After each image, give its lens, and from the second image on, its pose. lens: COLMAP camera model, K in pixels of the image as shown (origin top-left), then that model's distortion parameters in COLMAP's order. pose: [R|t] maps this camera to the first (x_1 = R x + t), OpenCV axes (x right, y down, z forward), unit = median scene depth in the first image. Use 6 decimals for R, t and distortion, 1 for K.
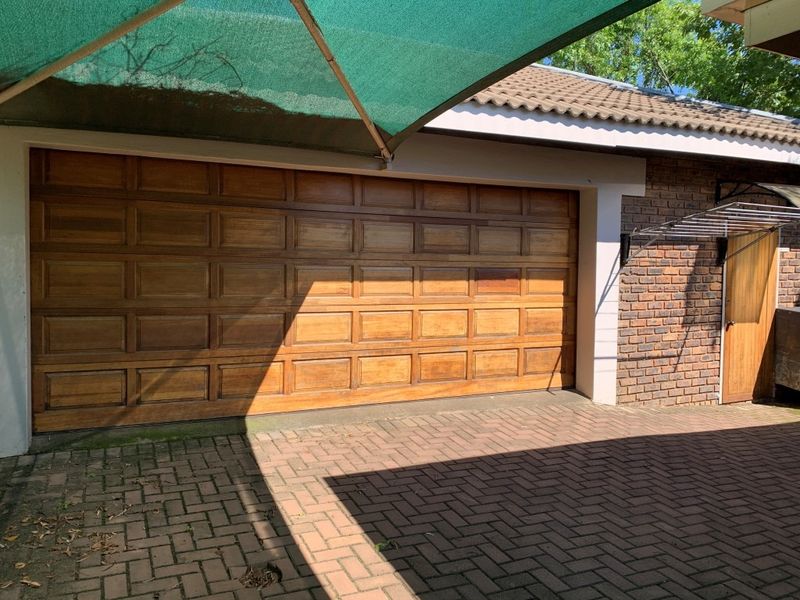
lens RADIAL K [[615.9, 0, 399.2], [0, 615.9, 276.8], [0, 0, 1]] dist [0.000533, 0.004715]
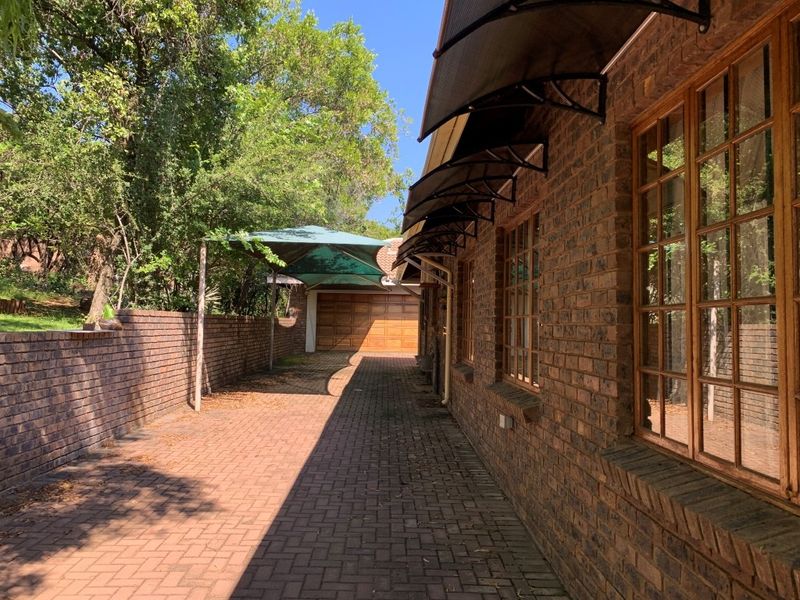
lens RADIAL K [[615.9, 0, 399.2], [0, 615.9, 276.8], [0, 0, 1]] dist [0.000533, 0.004715]
pose [[0.916699, -0.028167, -0.398584, 1.736733], [-0.013173, 0.994840, -0.100599, 0.137684], [0.399361, 0.097470, 0.911598, -2.856390]]
